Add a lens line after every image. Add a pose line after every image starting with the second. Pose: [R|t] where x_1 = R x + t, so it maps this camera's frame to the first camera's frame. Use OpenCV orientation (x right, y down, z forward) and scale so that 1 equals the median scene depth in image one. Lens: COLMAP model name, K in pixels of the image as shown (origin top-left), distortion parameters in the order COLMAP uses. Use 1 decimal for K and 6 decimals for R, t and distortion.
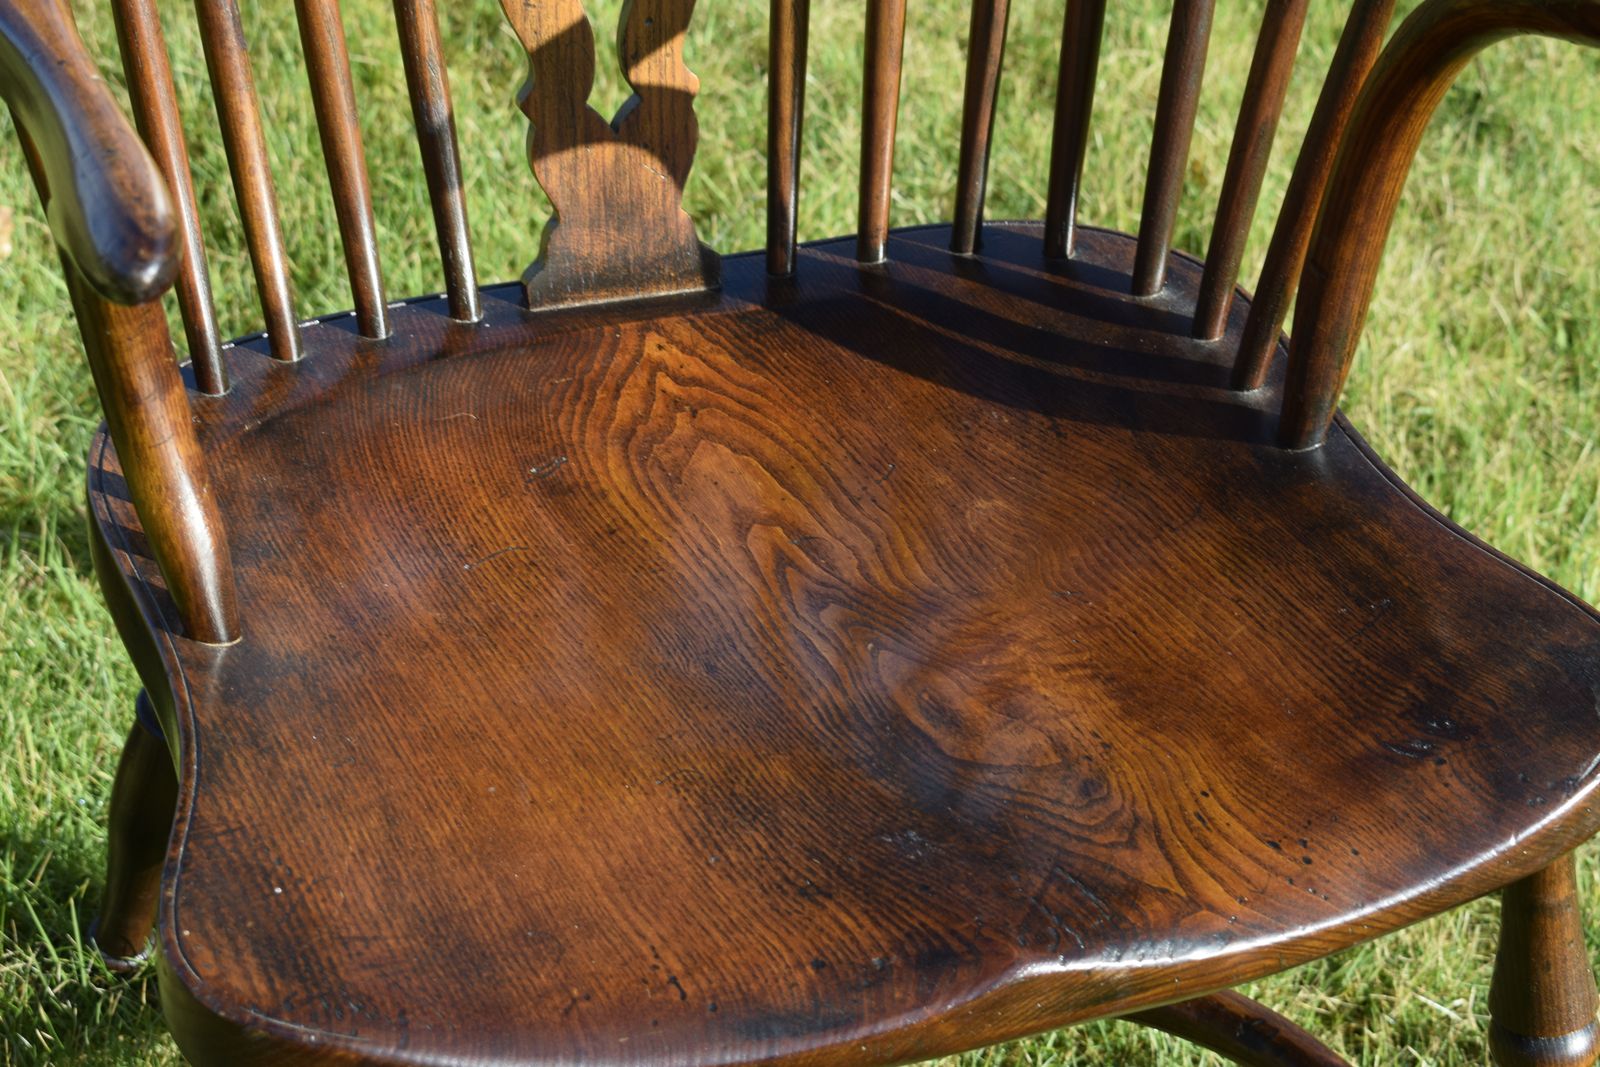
lens RADIAL K [[3279.3, 0, 800.0], [0, 3279.3, 533.5], [0, 0, 1]] dist [-0.038767, 0.053050]
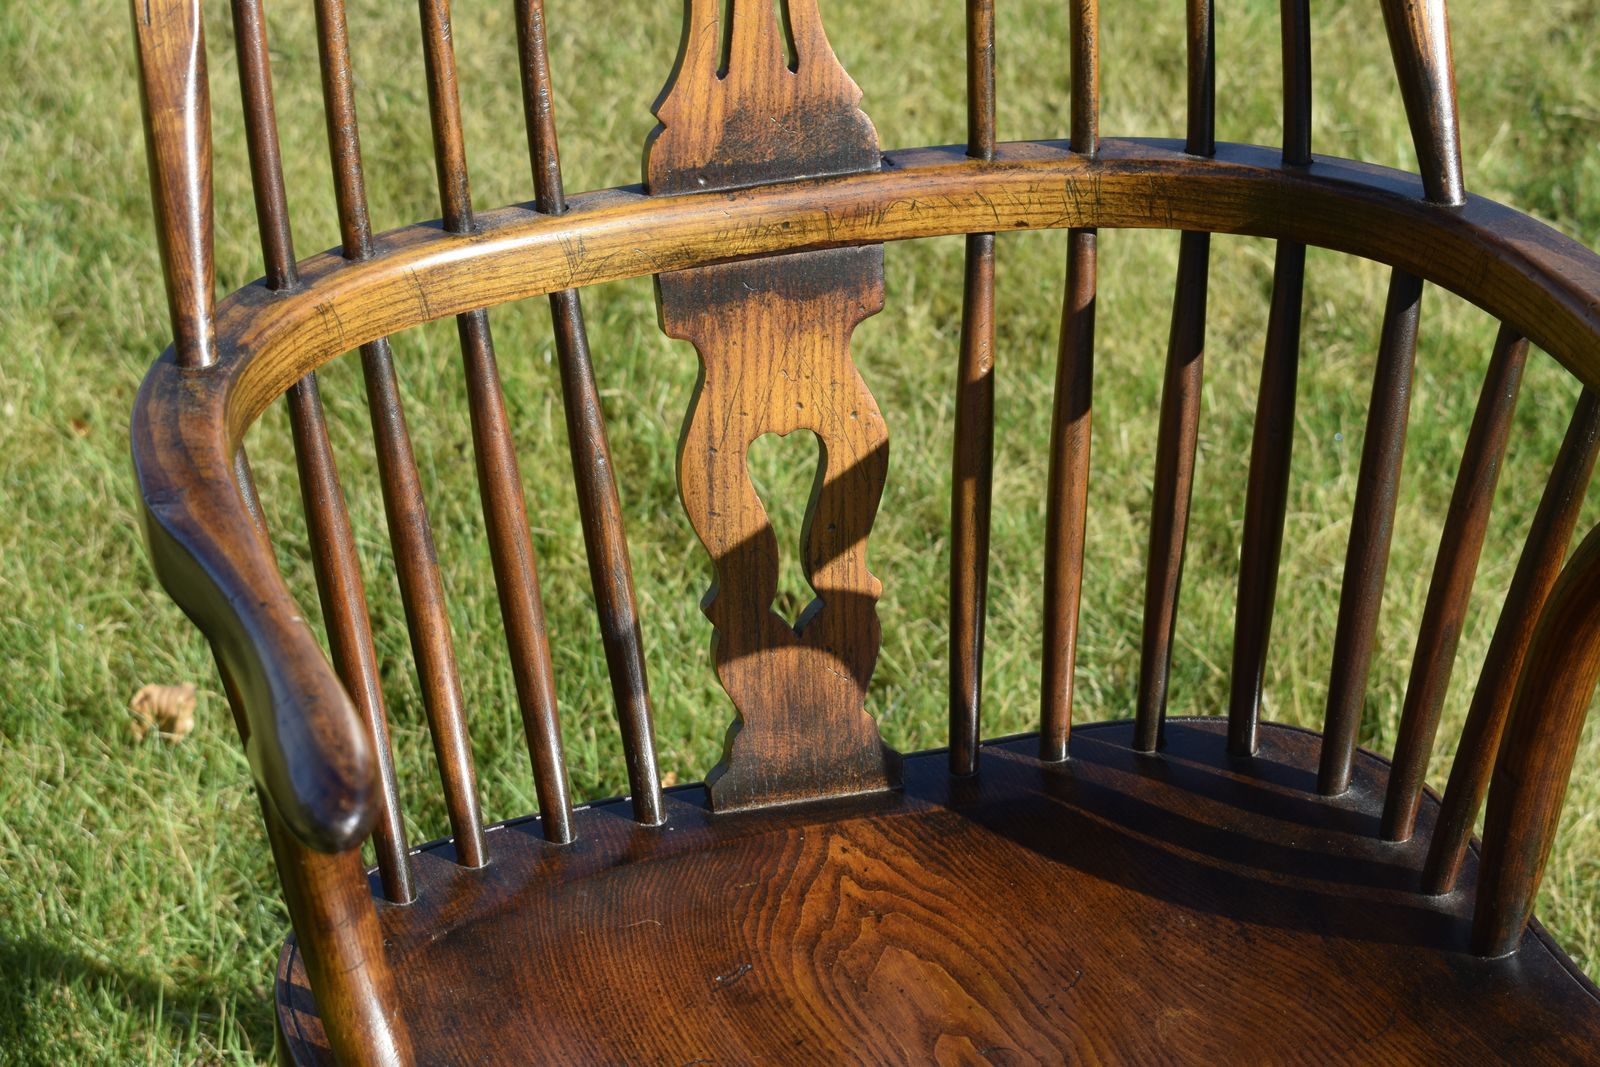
lens RADIAL K [[3279.3, 0, 800.0], [0, 3279.3, 533.5], [0, 0, 1]] dist [-0.038767, 0.053050]
pose [[0.998831, -0.008352, -0.047620, -0.007708], [0.002328, 0.992131, -0.125185, -0.027456], [0.048291, 0.124928, 0.990990, -0.002410]]
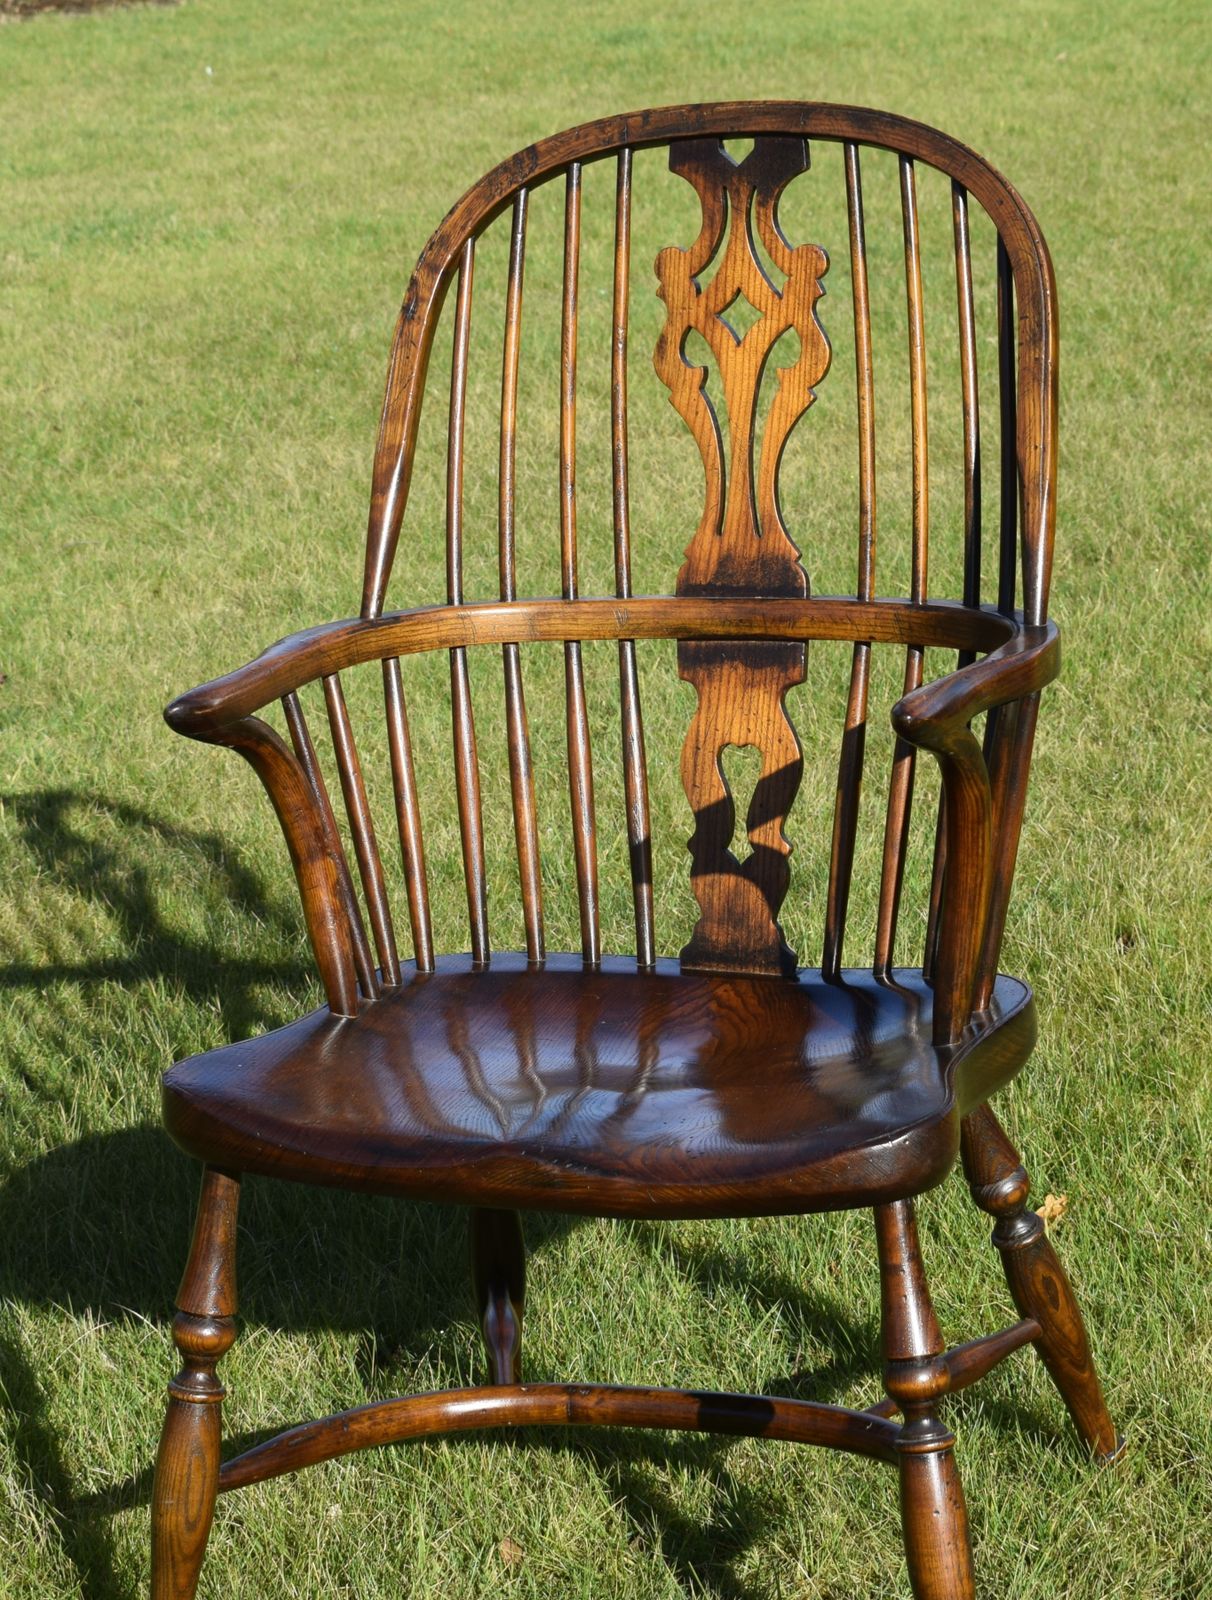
lens RADIAL K [[4551.6, 0, 606.0], [0, 4551.6, 800.0], [0, 0, 1]] dist [-0.032710, -0.052120]
pose [[0.755370, 0.071383, -0.651399, 1.433460], [-0.313042, 0.912598, -0.263001, 0.490459], [0.575692, 0.402578, 0.711695, -0.748236]]
